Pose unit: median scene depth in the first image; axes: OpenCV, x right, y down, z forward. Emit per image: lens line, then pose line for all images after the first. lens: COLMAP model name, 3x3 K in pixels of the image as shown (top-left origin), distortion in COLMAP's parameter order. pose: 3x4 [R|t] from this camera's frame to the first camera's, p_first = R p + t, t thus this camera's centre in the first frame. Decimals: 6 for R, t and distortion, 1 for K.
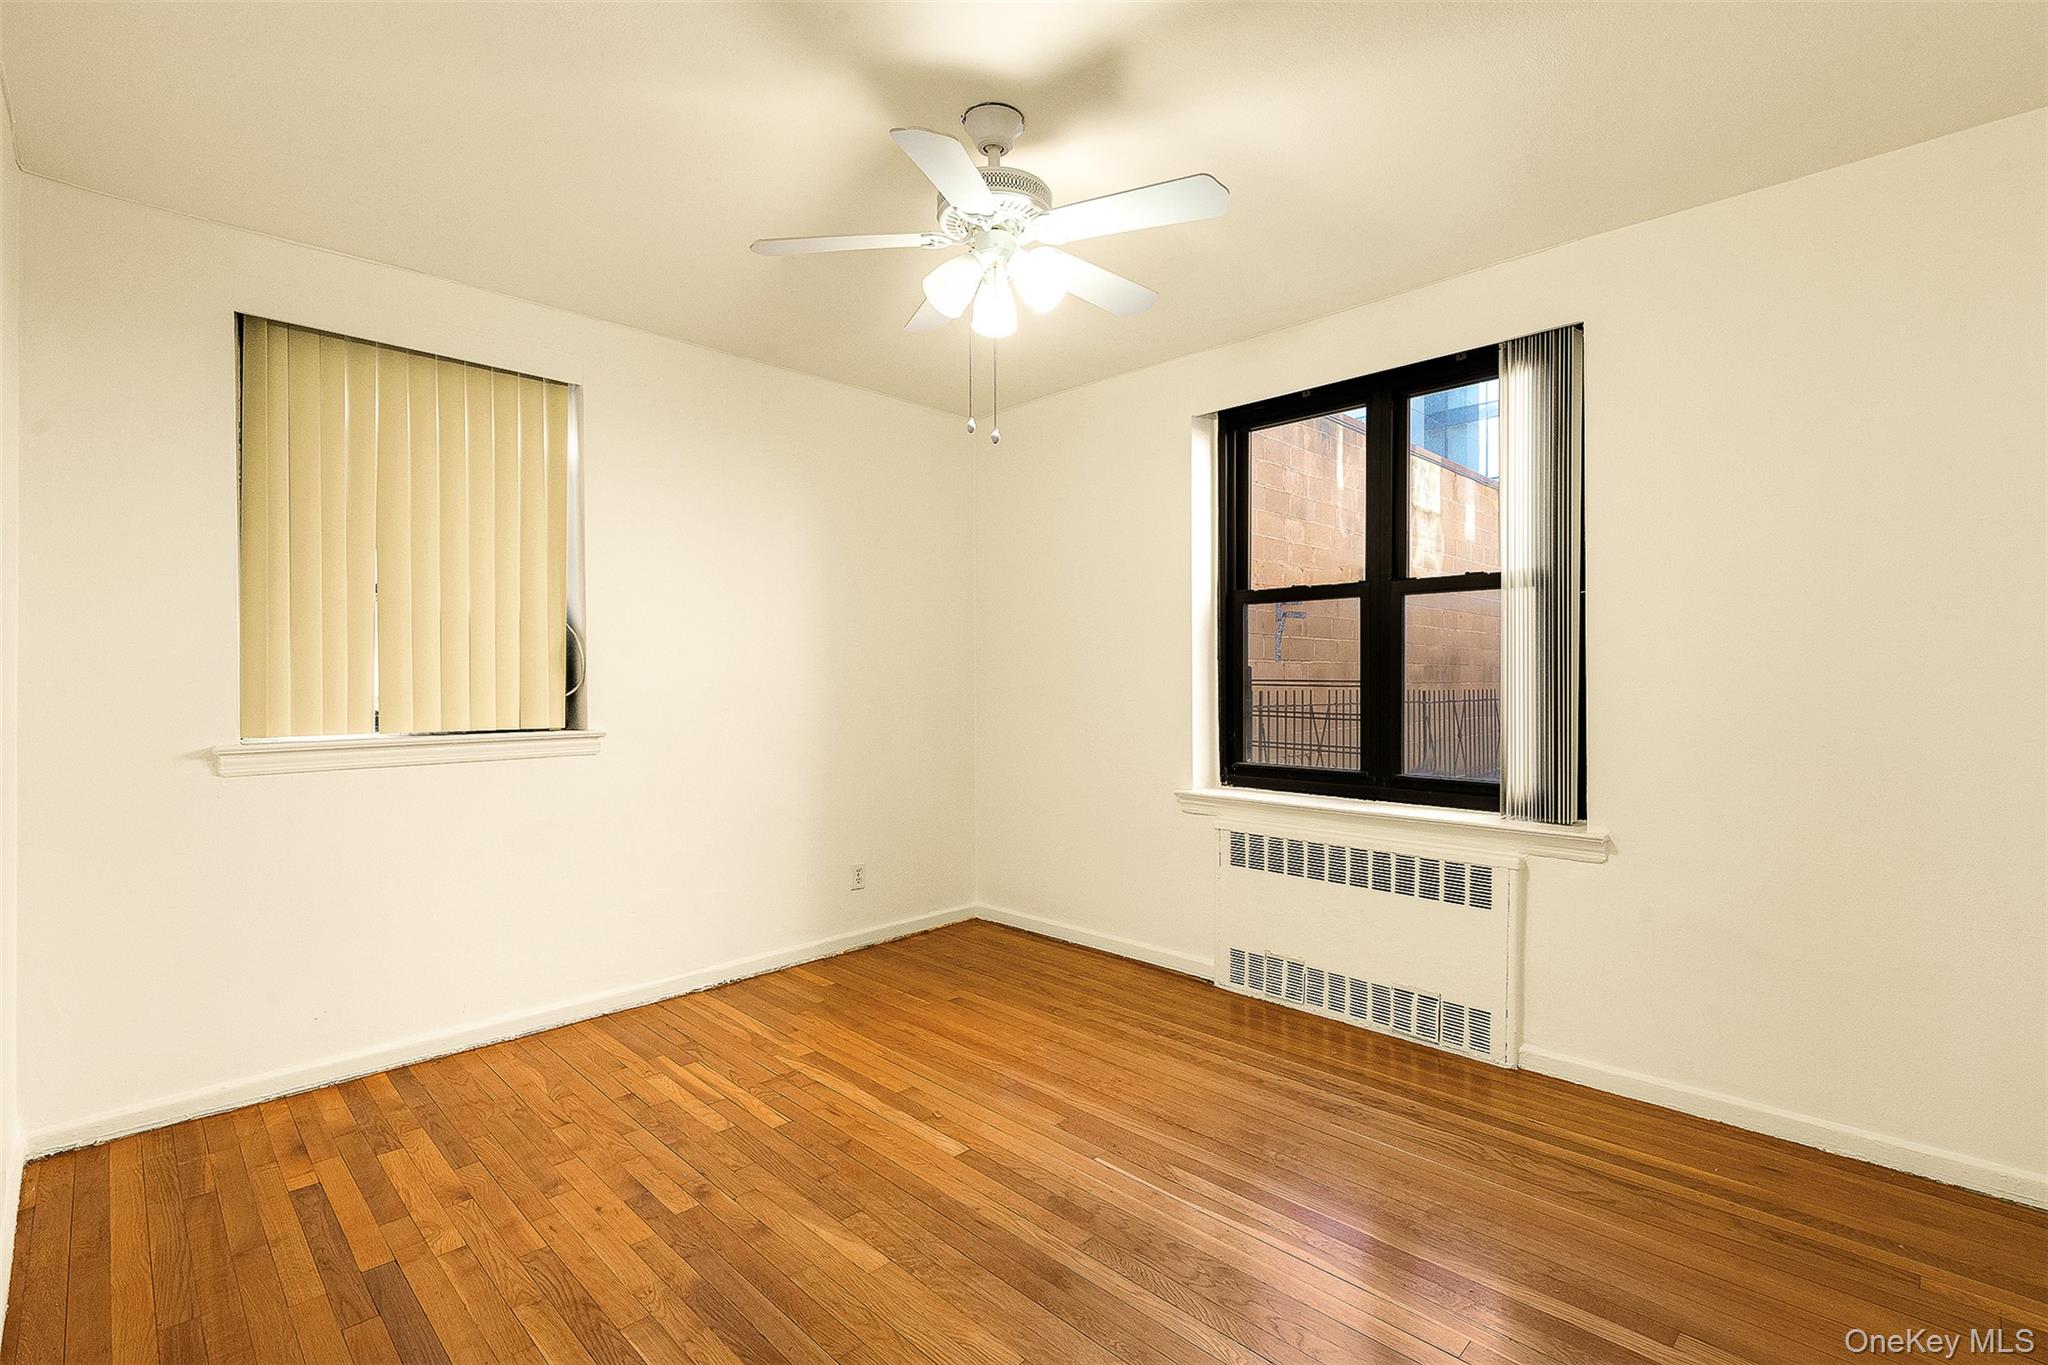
lens RADIAL K [[921.7, 0, 965.0], [0, 921.7, 681.1], [0, 0, 1]] dist [-0.000466, -0.000694]
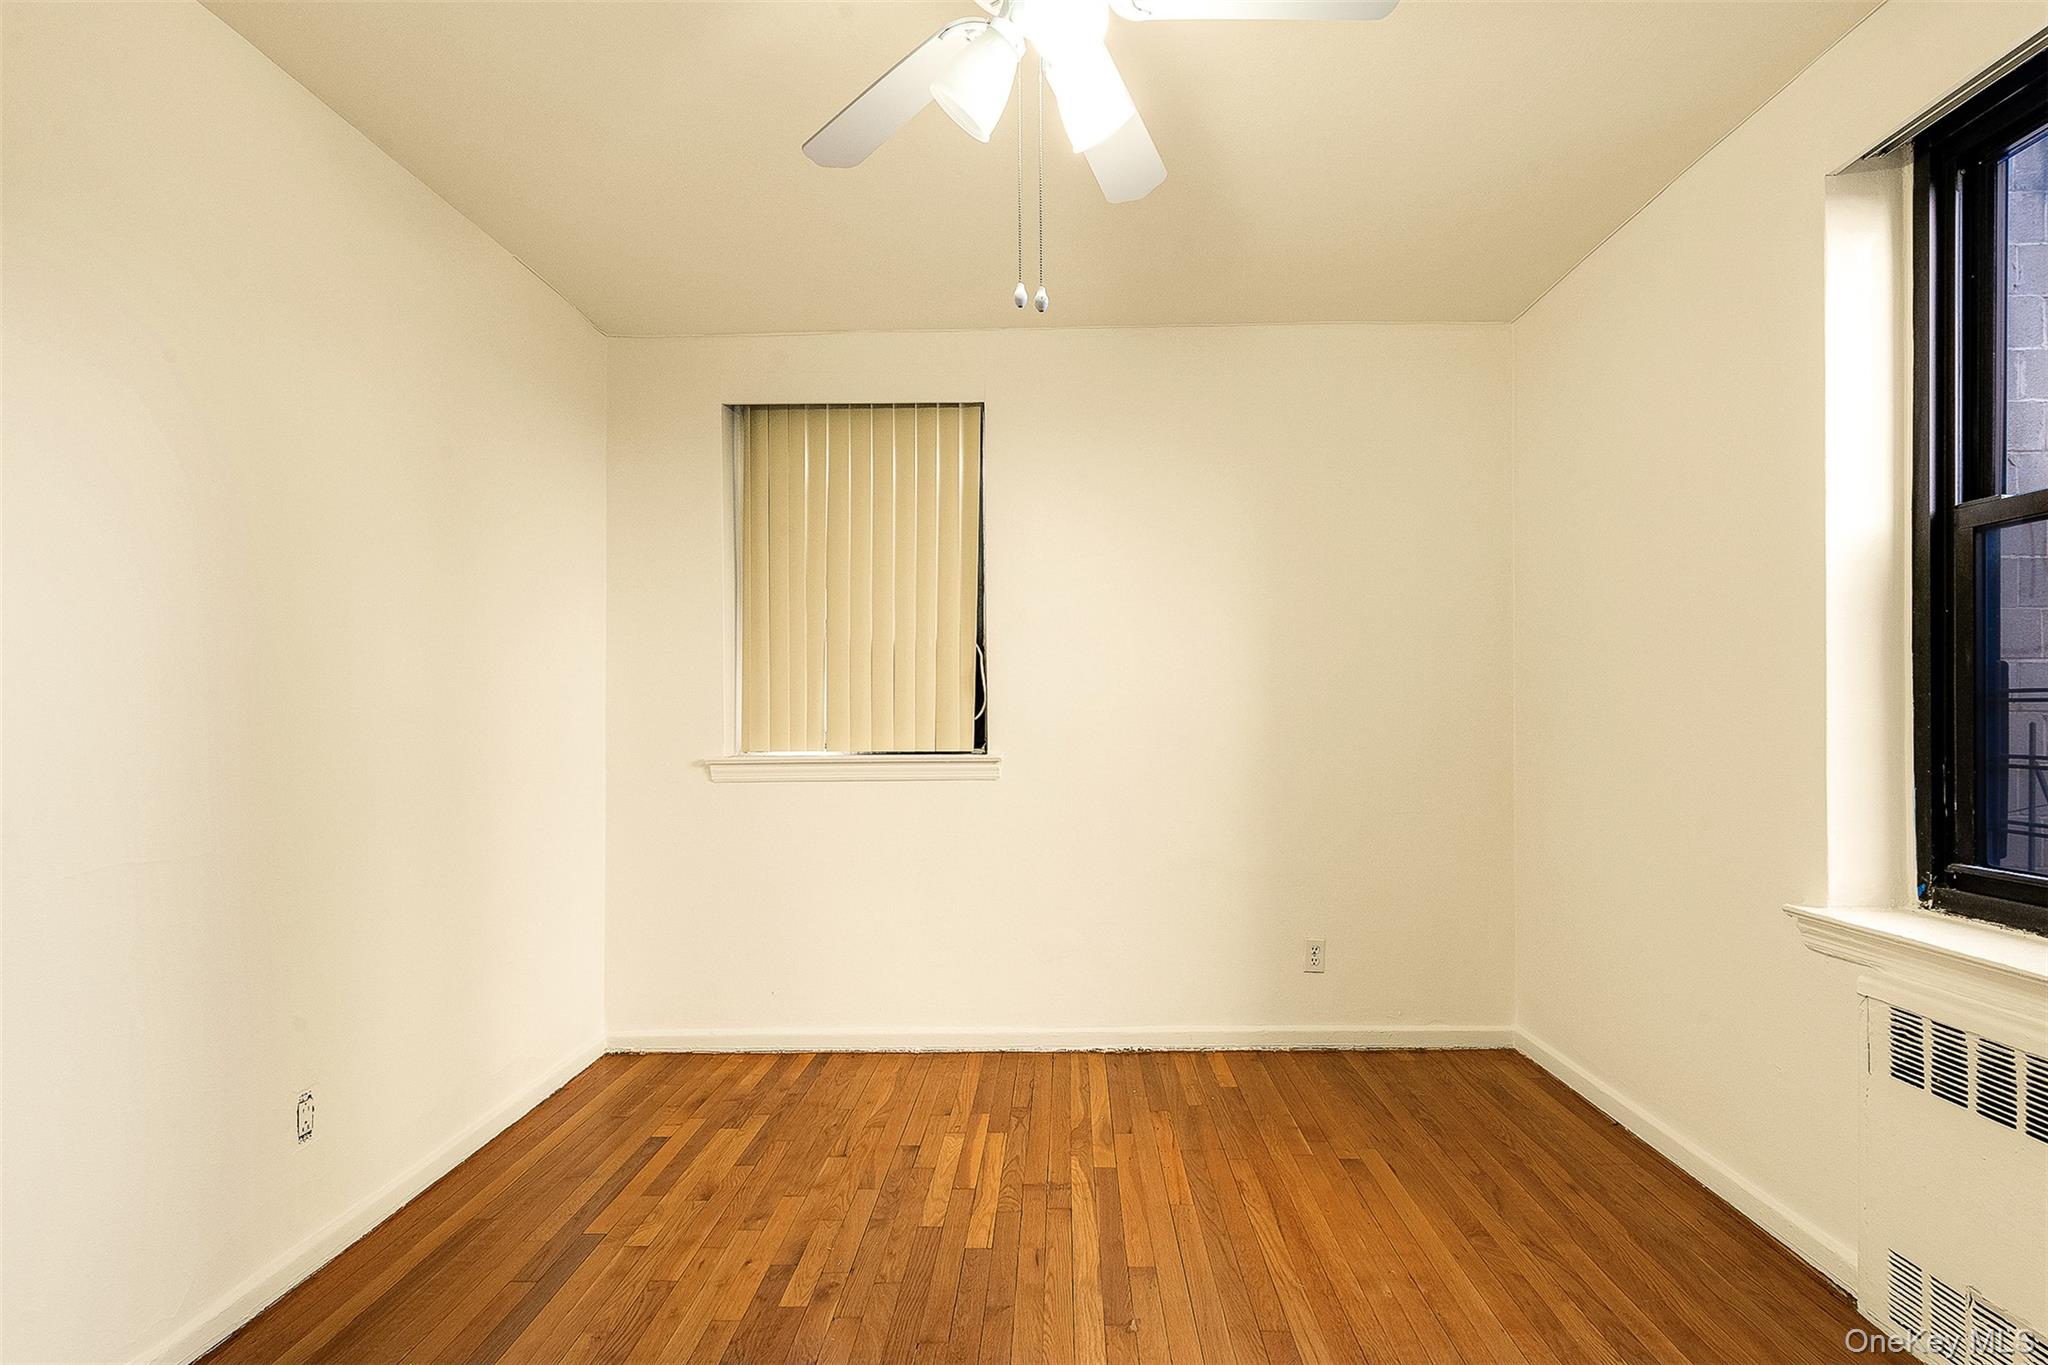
lens RADIAL K [[906.7, 0, 1027.3], [0, 906.7, 717.1], [0, 0, 1]] dist [0.023779, -0.015226]
pose [[0.722751, 0.002275, -0.691105, 0.291420], [-0.000258, 0.999995, 0.003022, 0.010773], [0.691109, -0.002006, 0.722748, 0.344075]]
